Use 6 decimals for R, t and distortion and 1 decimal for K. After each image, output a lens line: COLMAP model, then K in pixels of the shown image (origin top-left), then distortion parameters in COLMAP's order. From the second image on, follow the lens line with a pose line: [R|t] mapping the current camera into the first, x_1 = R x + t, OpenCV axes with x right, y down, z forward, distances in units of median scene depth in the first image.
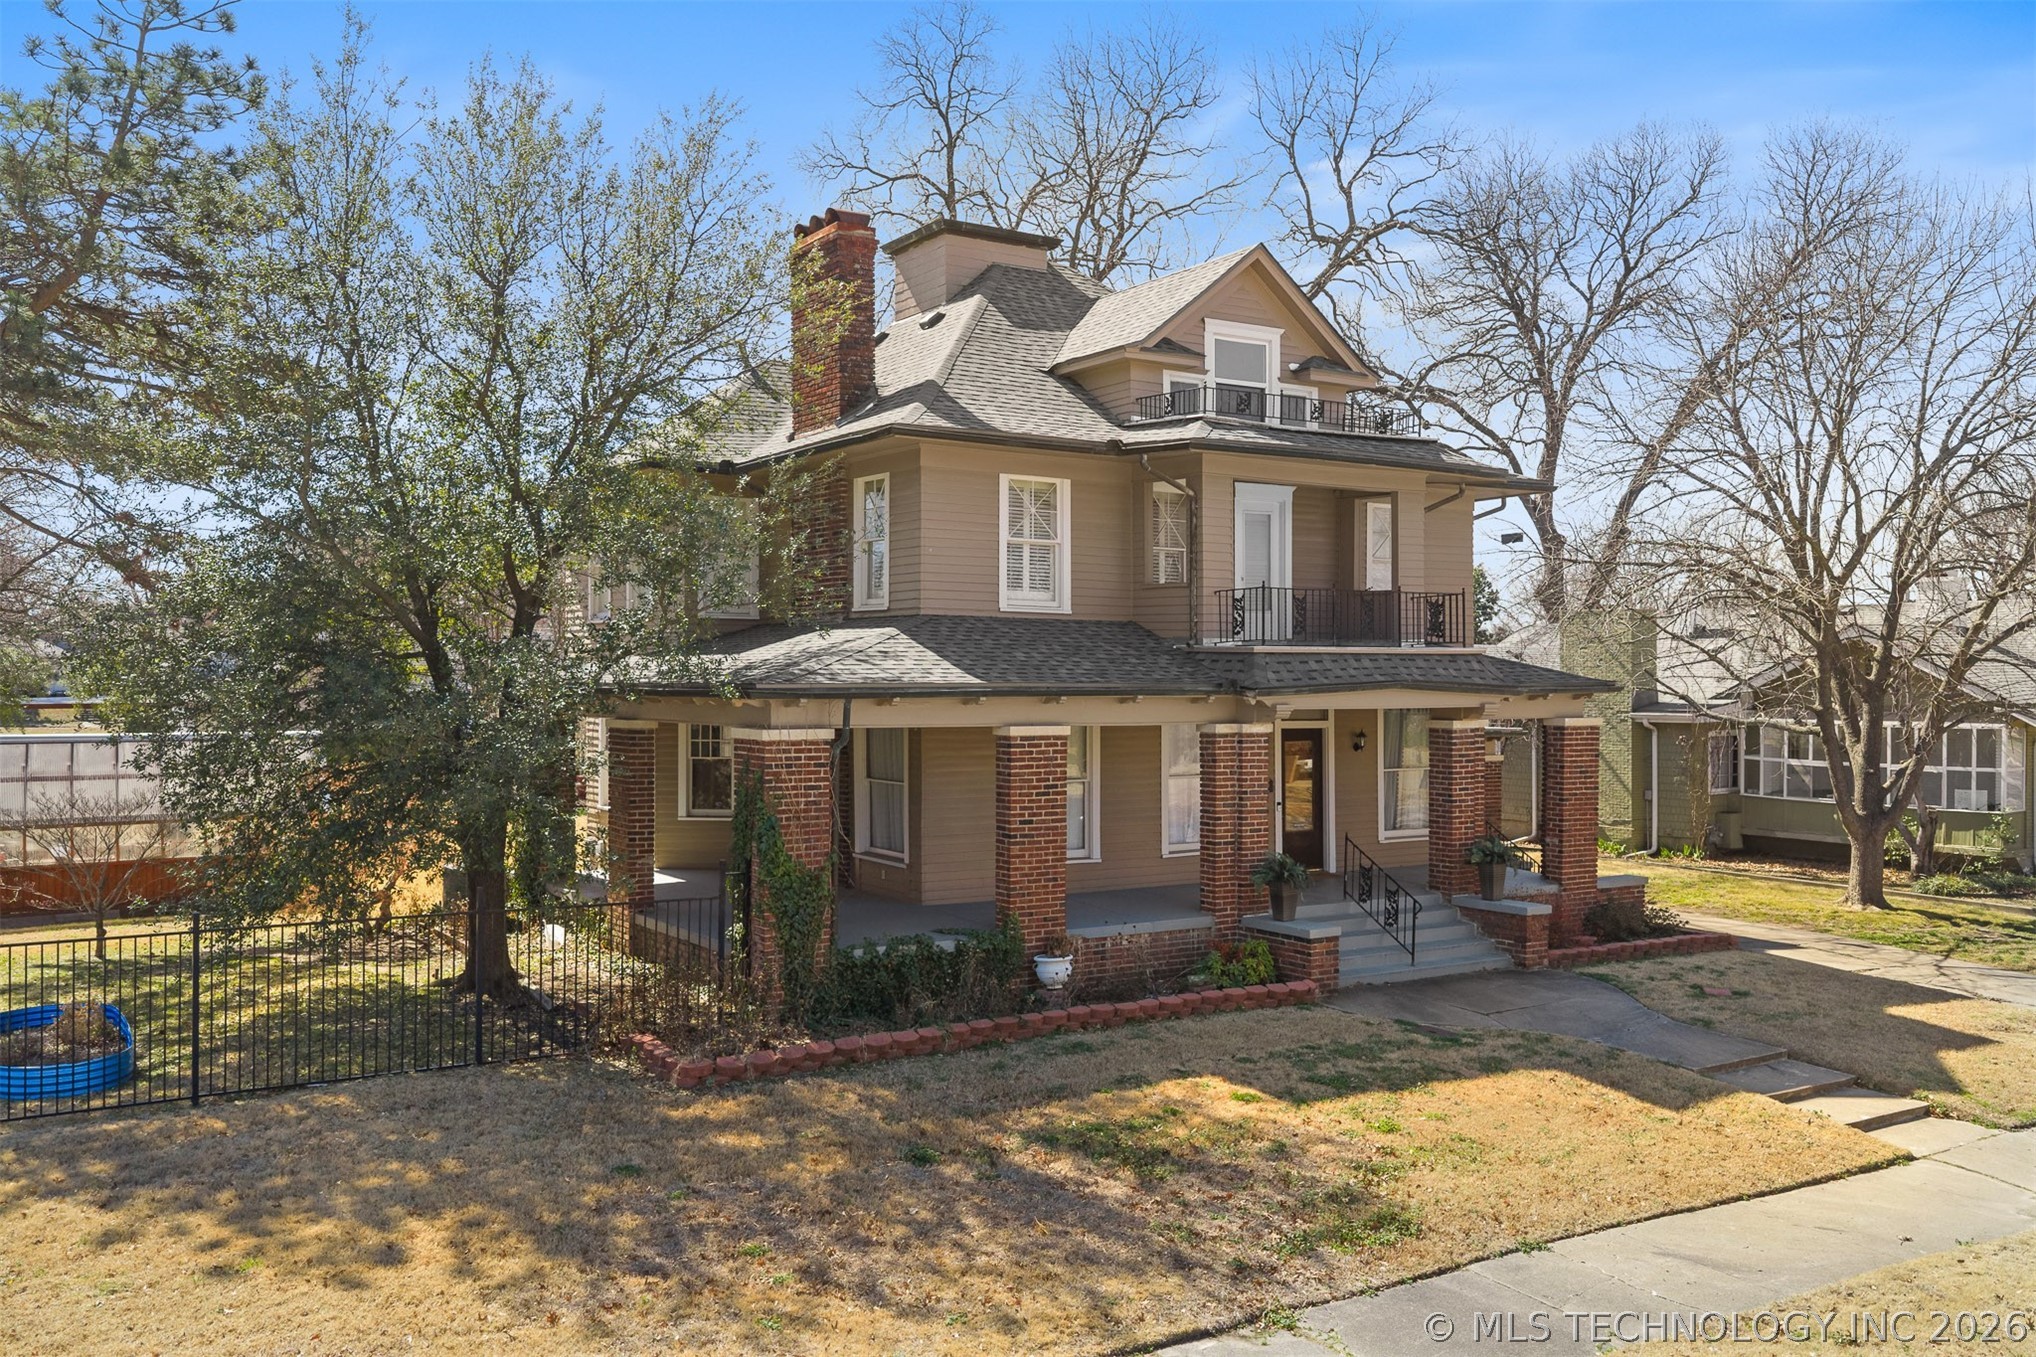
lens RADIAL K [[1702.1, 0, 1017.6], [0, 1702.1, 672.4], [0, 0, 1]] dist [0.010670, -0.002515]
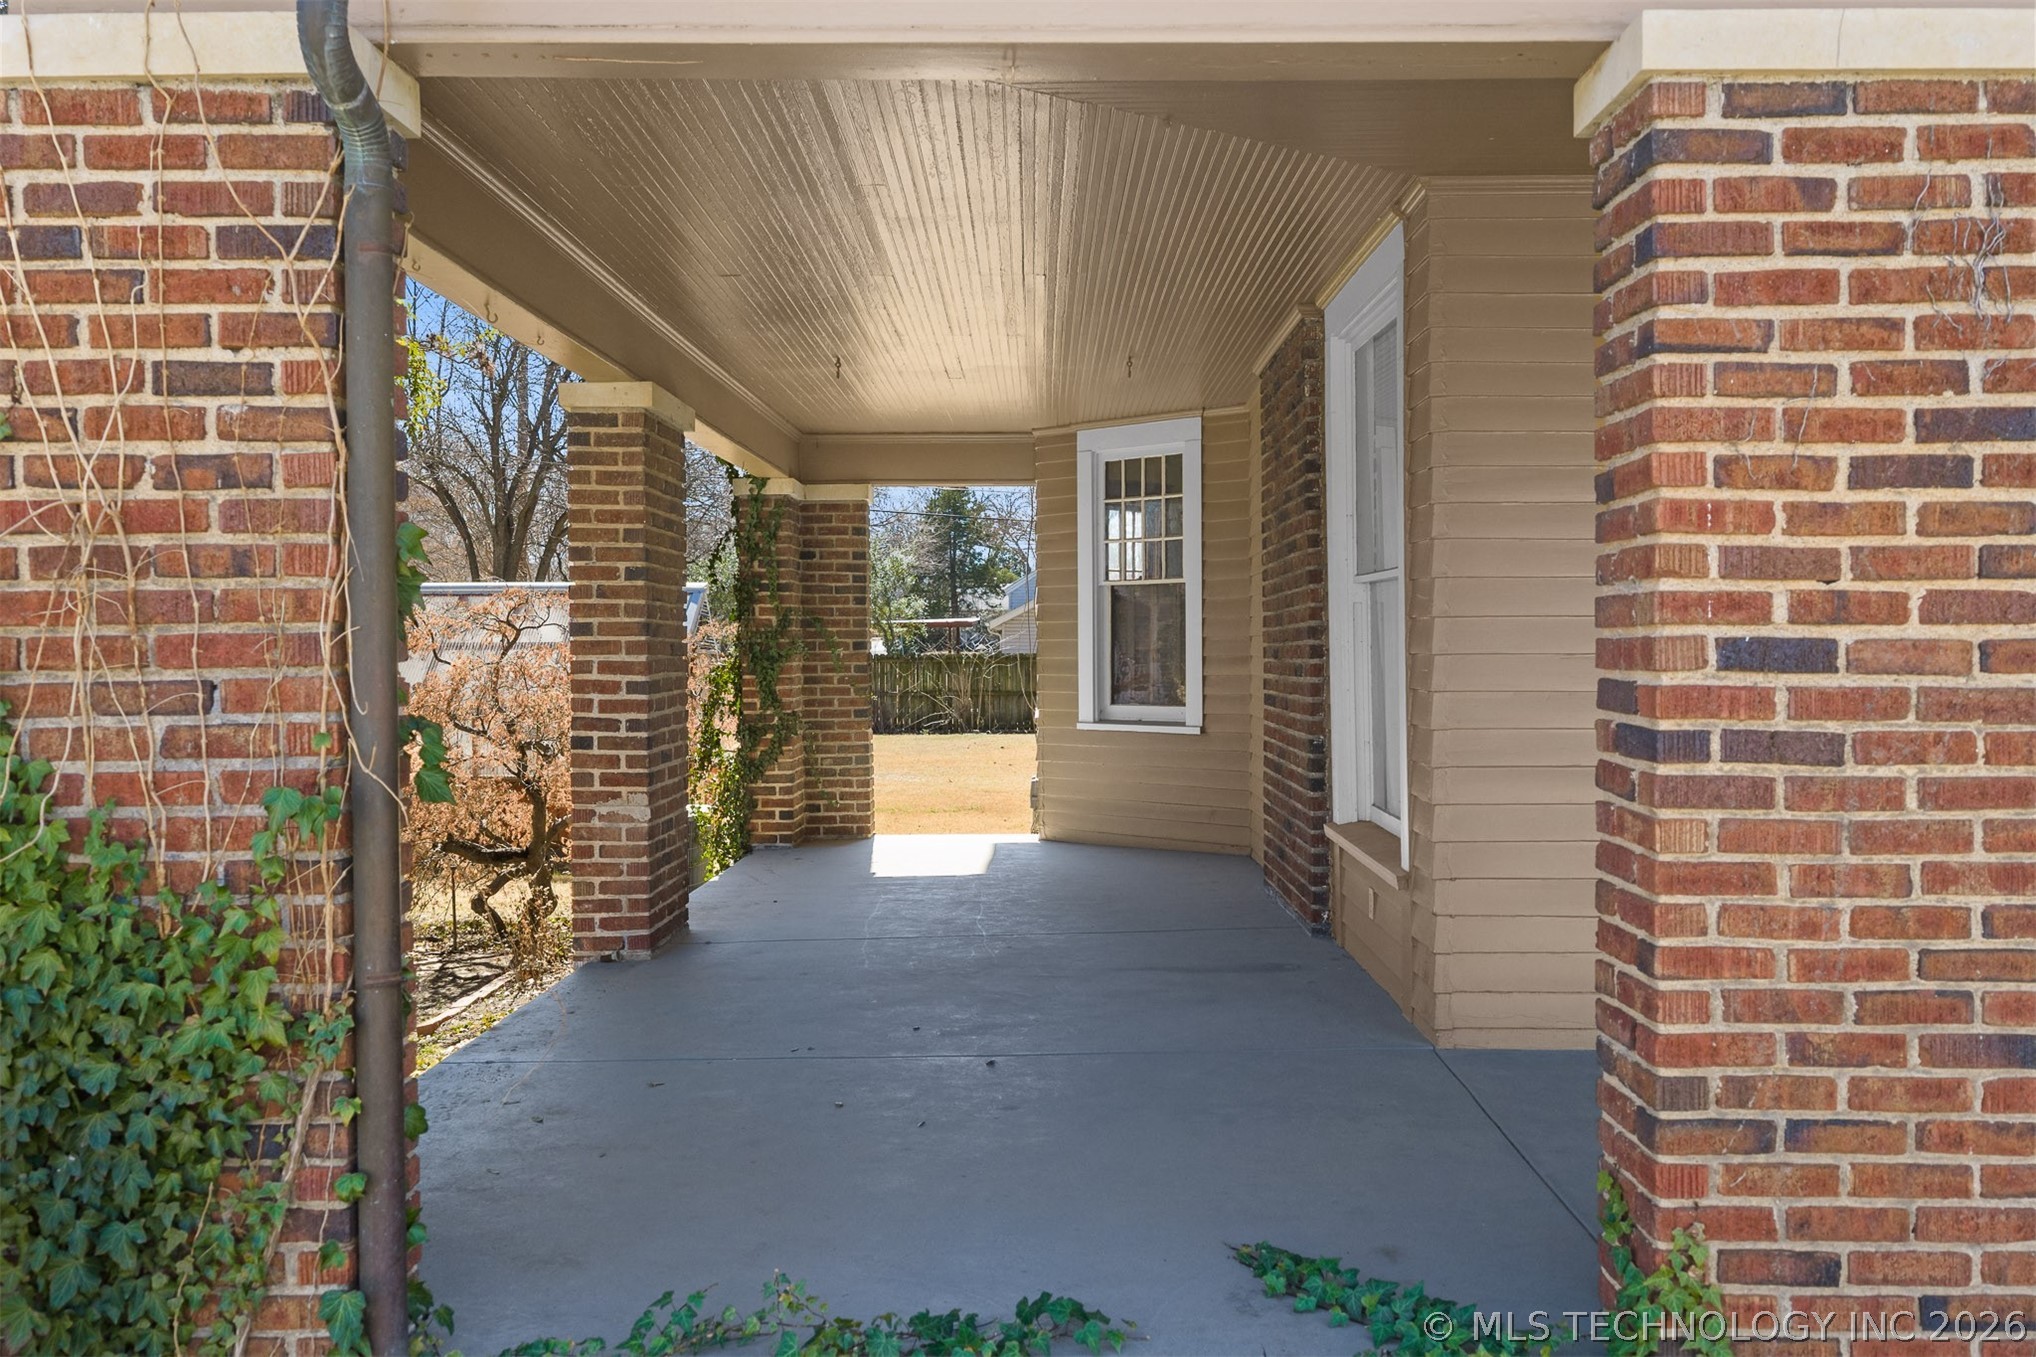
lens RADIAL K [[1702.1, 0, 1017.6], [0, 1702.1, 673.7], [0, 0, 1]] dist [0.010670, -0.002515]
pose [[0.830489, 0.003788, -0.557022, 0.036212], [0.005547, 0.999871, 0.015070, 0.093960], [0.557008, -0.015606, 0.830361, 0.903925]]
